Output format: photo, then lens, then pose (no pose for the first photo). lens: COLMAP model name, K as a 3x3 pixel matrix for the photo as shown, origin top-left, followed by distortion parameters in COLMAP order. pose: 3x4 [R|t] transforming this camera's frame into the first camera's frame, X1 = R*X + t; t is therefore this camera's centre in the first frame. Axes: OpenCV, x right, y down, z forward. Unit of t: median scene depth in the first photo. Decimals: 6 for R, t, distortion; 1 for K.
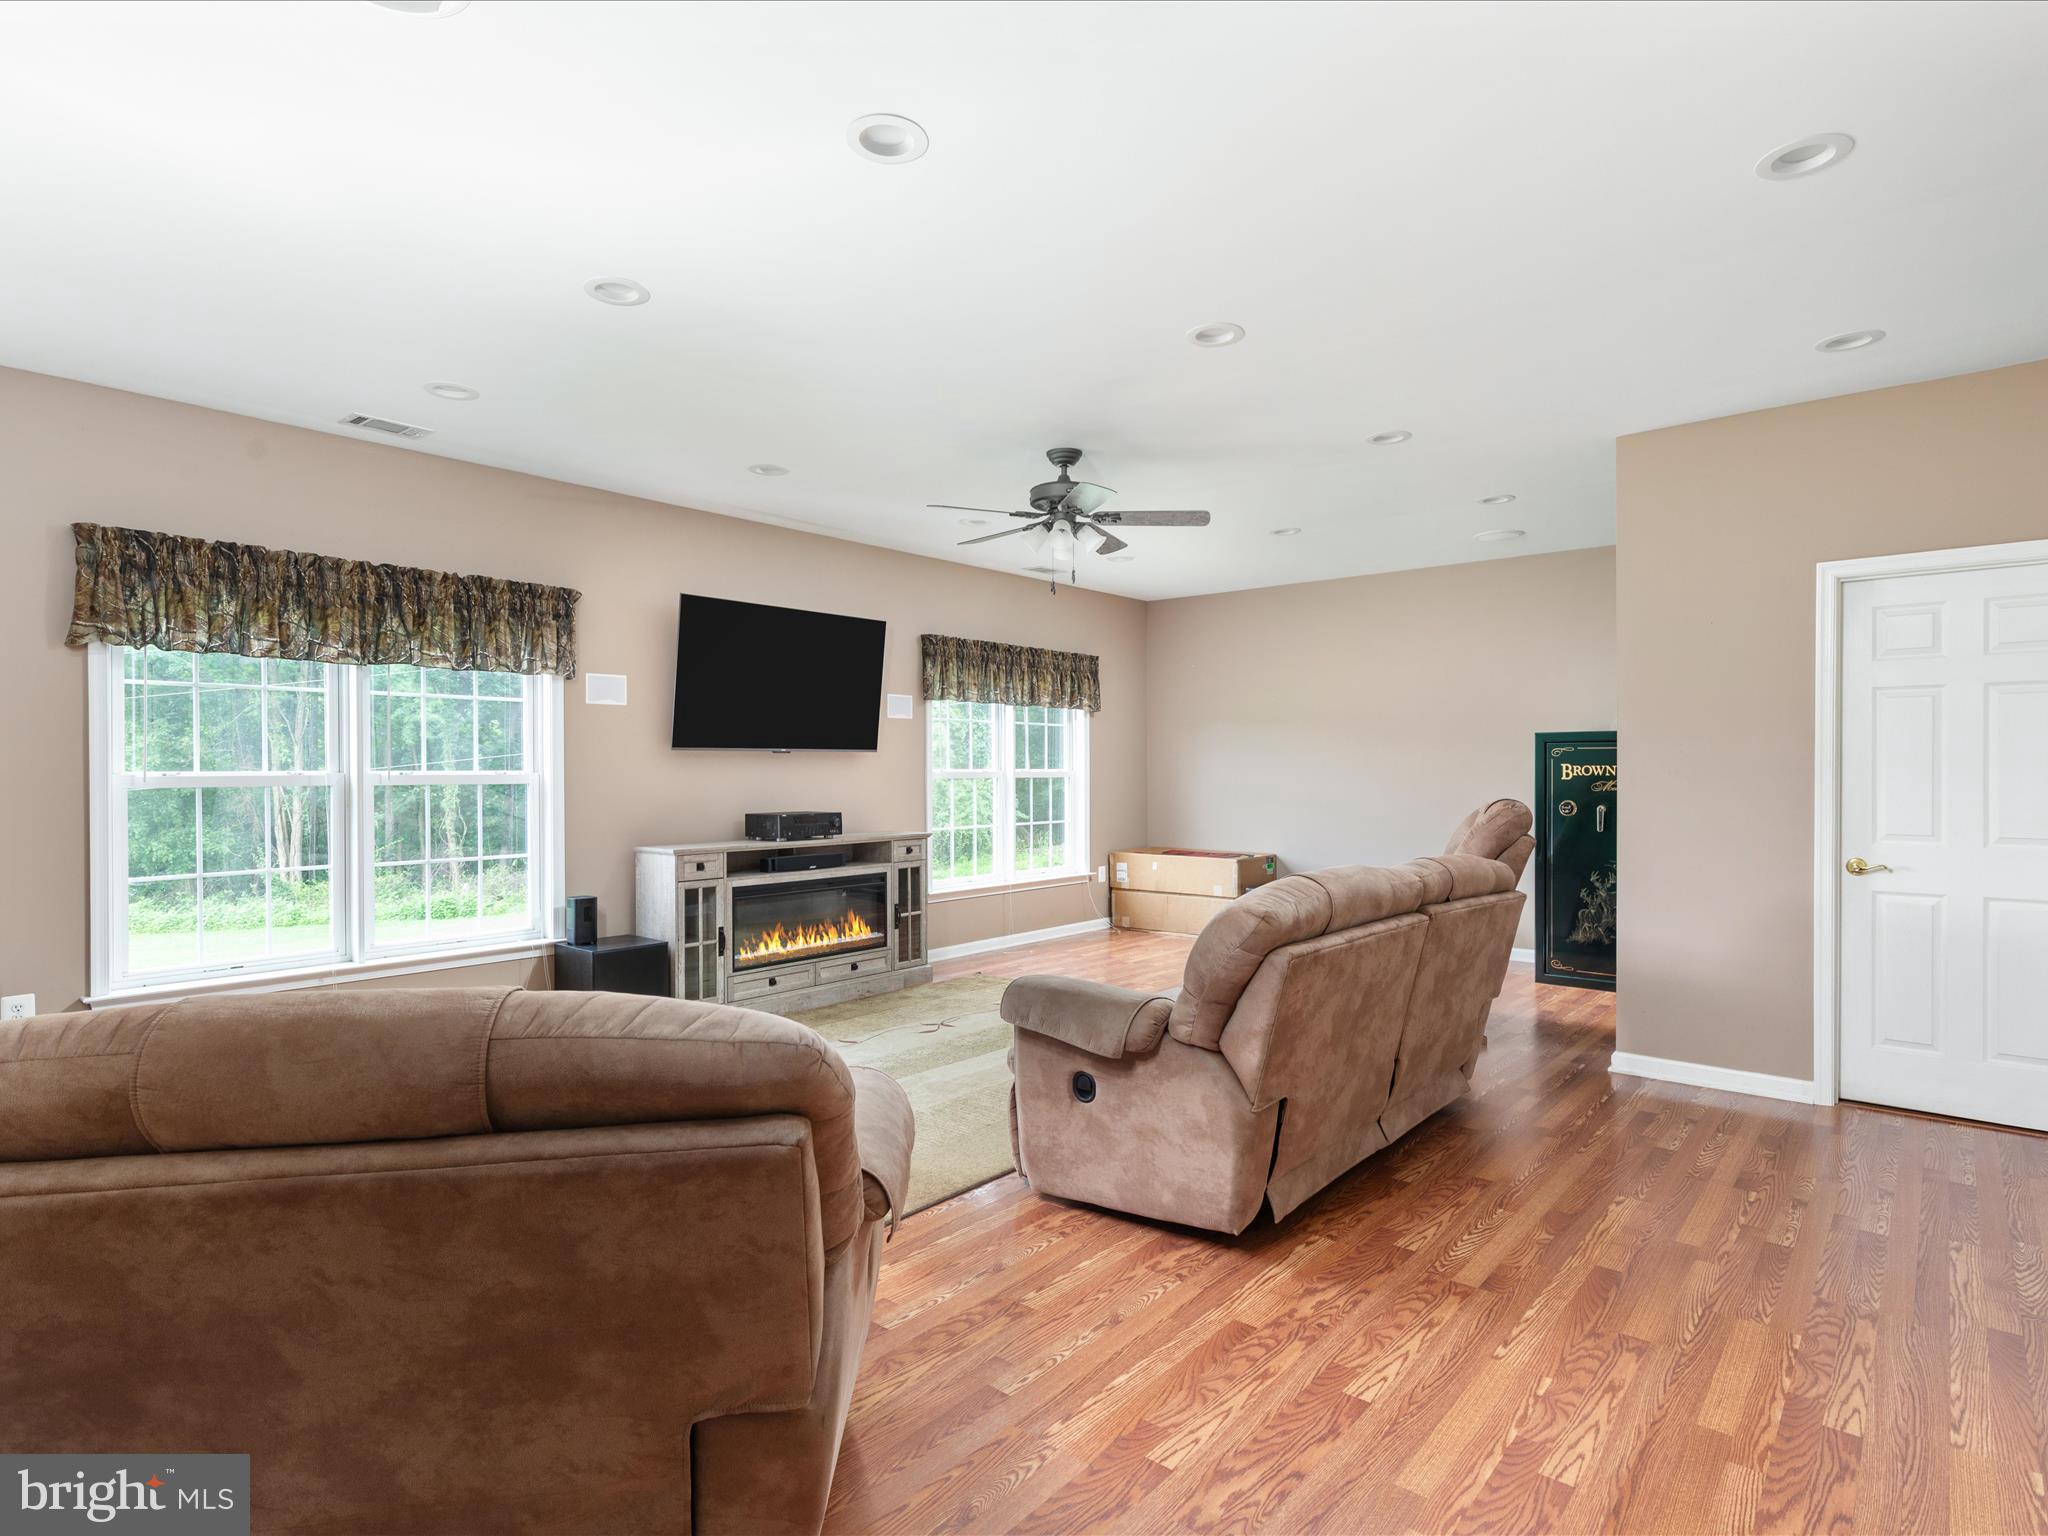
lens RADIAL K [[1065.6, 0, 1028.0], [0, 1065.6, 777.3], [0, 0, 1]] dist [0.001721, -0.000084]
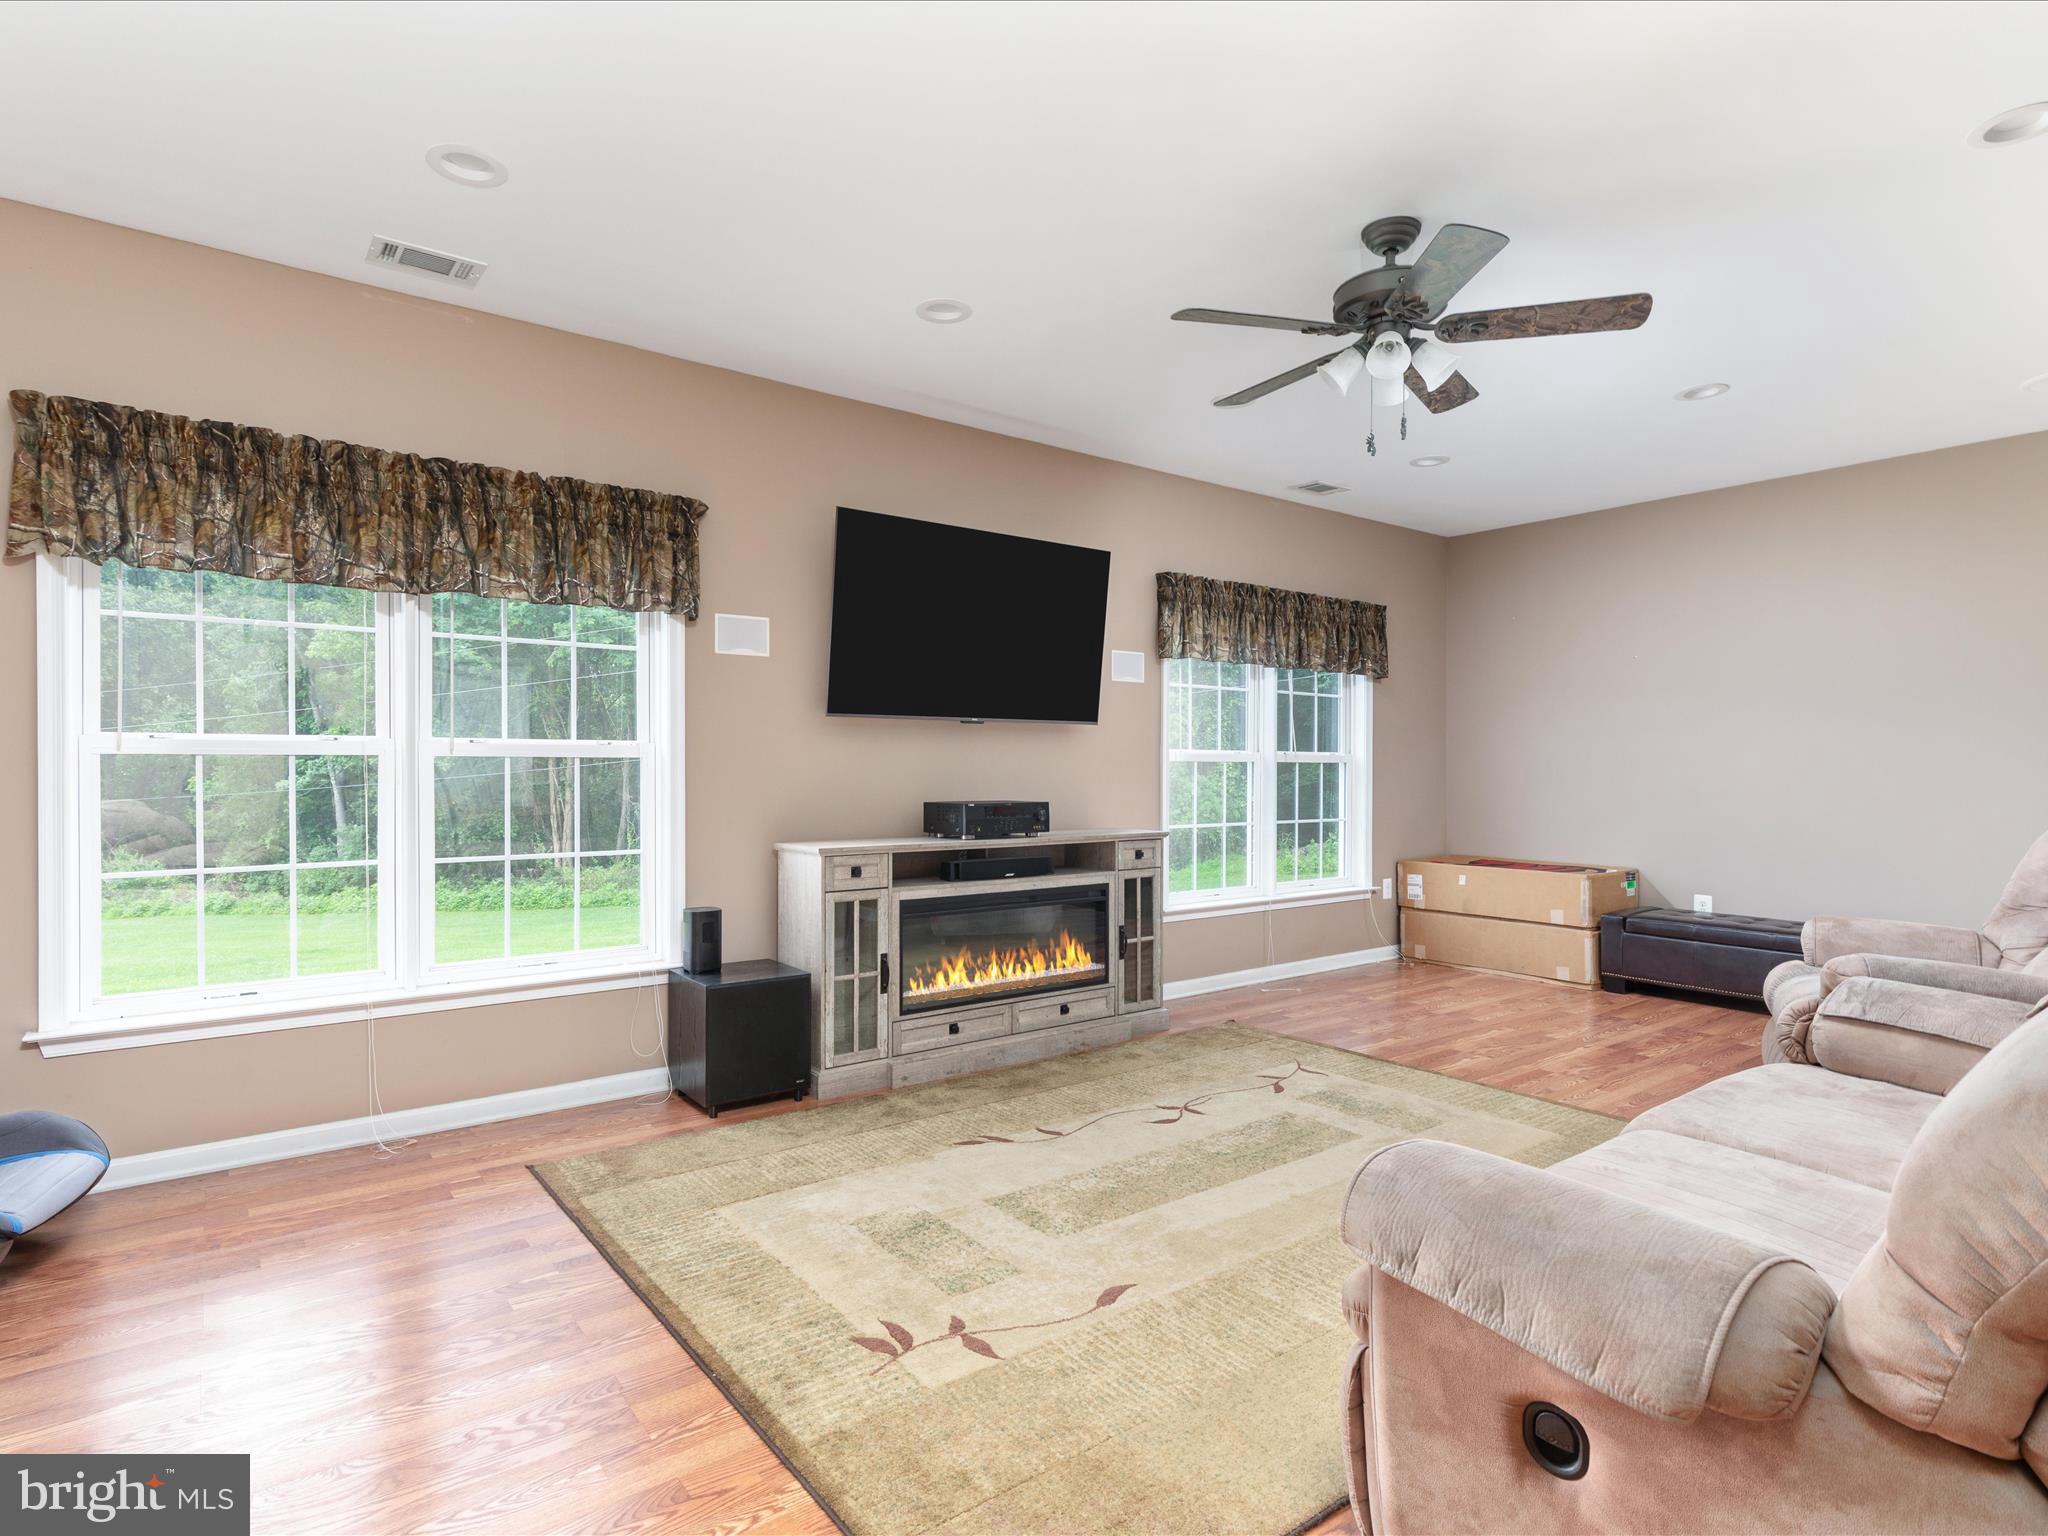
lens RADIAL K [[1065.6, 0, 1028.0], [0, 1065.6, 777.3], [0, 0, 1]] dist [0.001721, -0.000084]
pose [[0.977154, 0.005707, -0.212456, -0.034832], [-0.005565, 0.999984, 0.001269, 0.016694], [0.212460, -0.000058, 0.977170, 0.302596]]
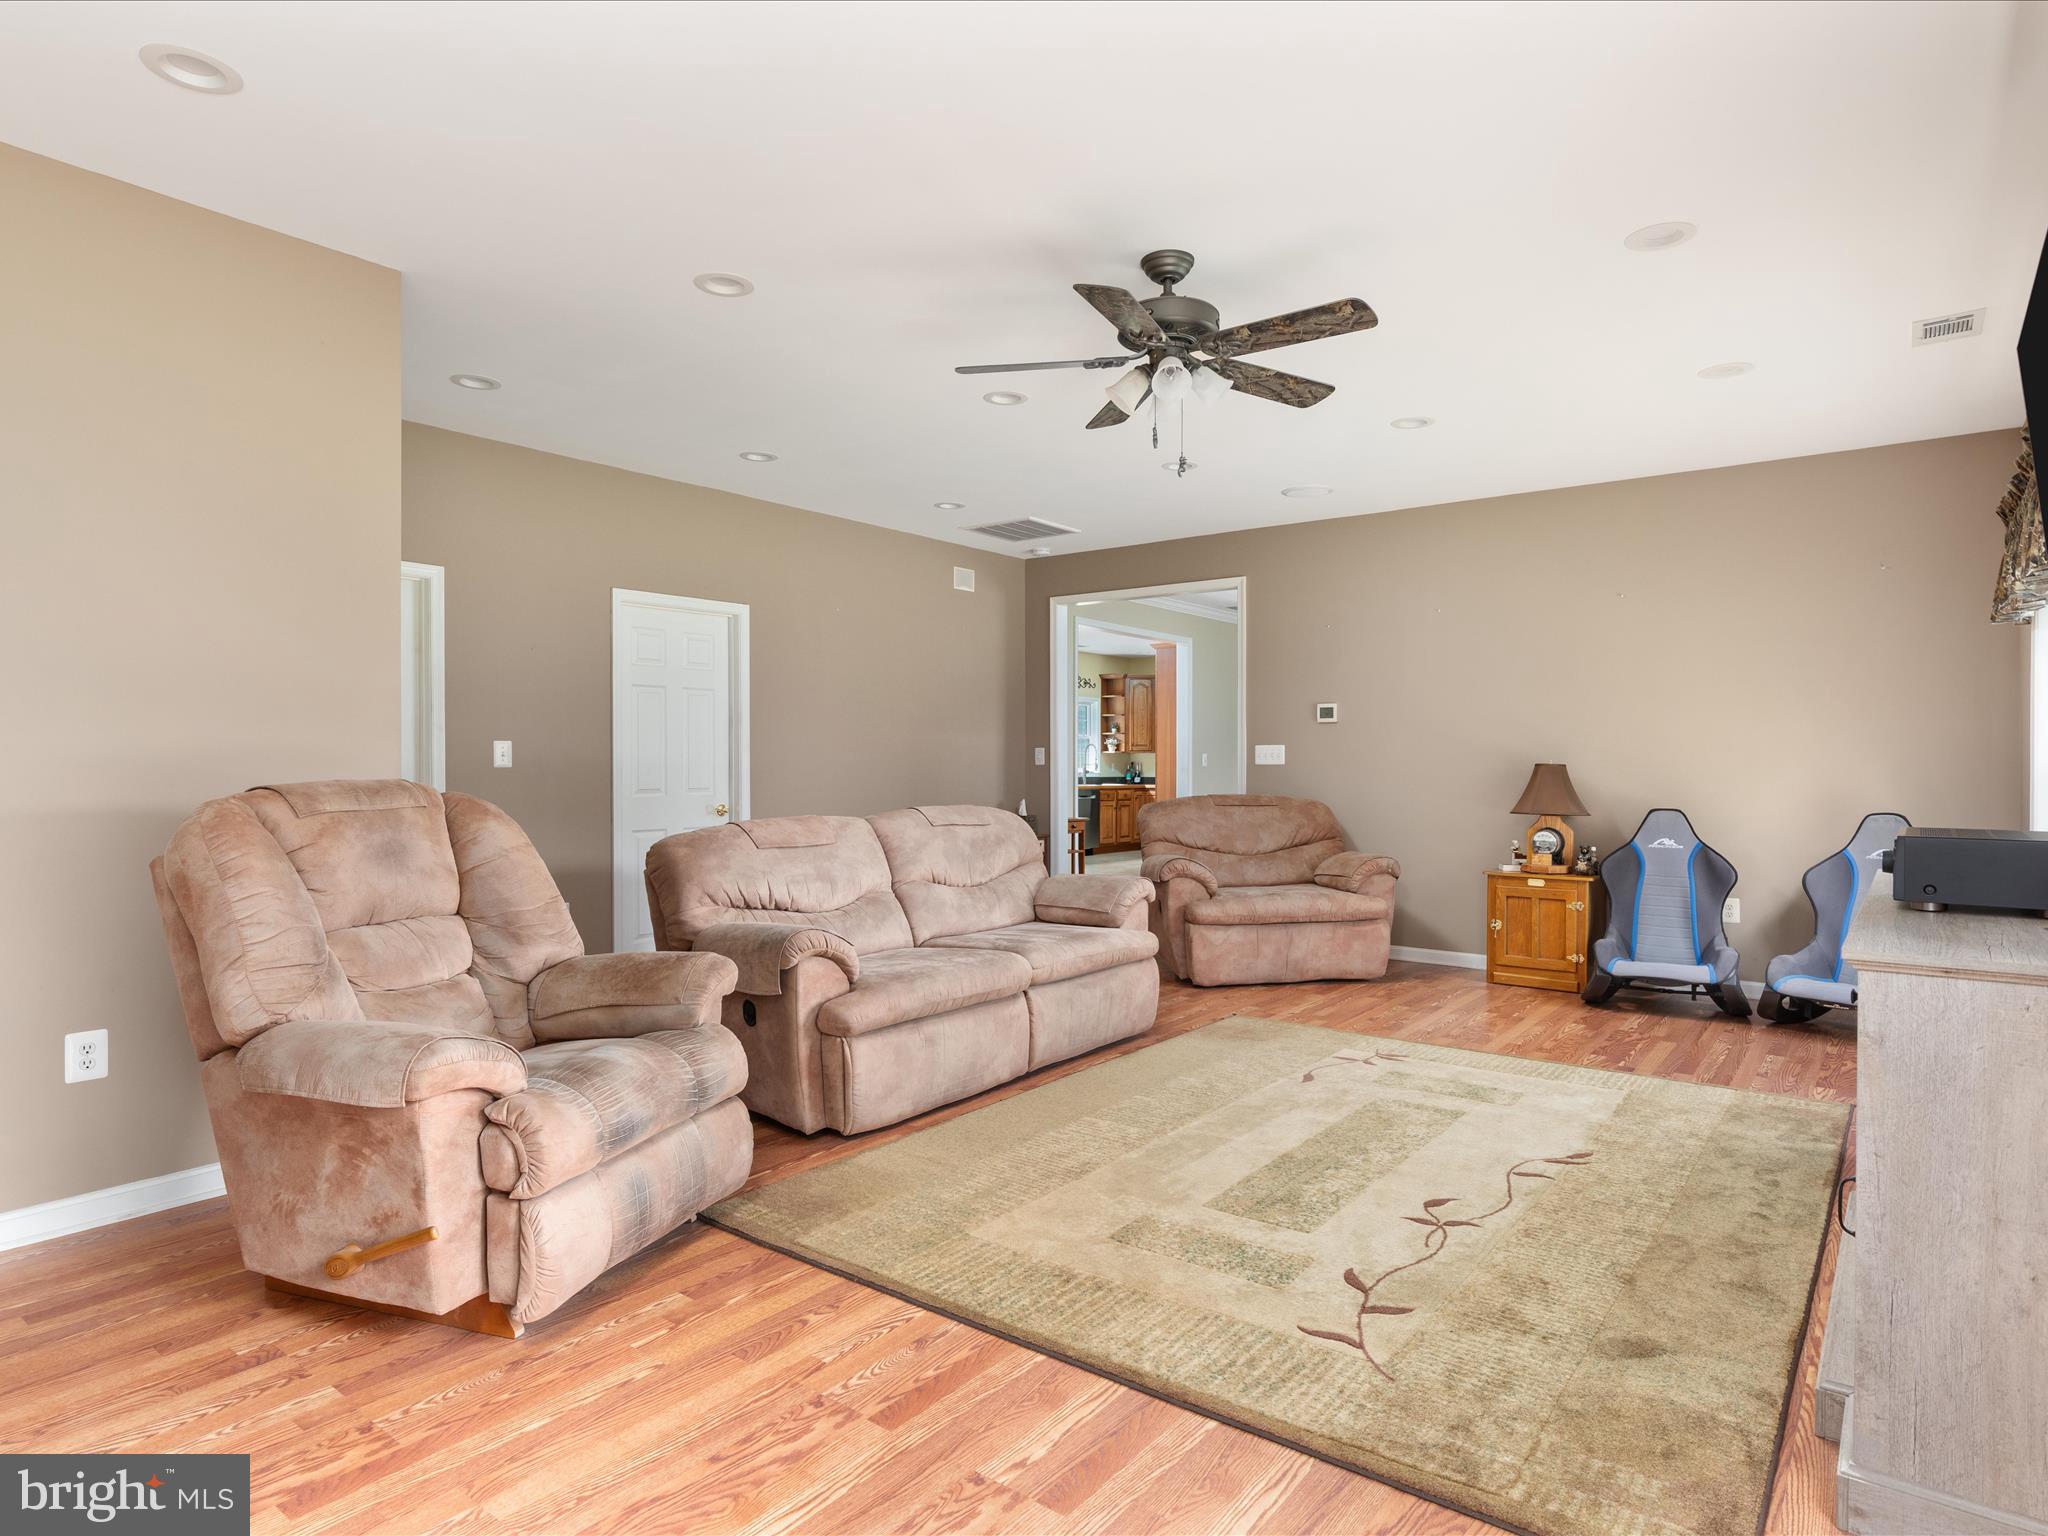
lens RADIAL K [[1158.9, 0, 1024.0], [0, 1158.9, 768.0], [0, 0, 1]] dist [0.000596, -0.000081]
pose [[-0.998938, 0.002441, -0.046008, 0.141803], [0.001913, 0.999932, 0.011519, 0.006284], [0.046033, 0.011419, -0.998875, 1.541791]]
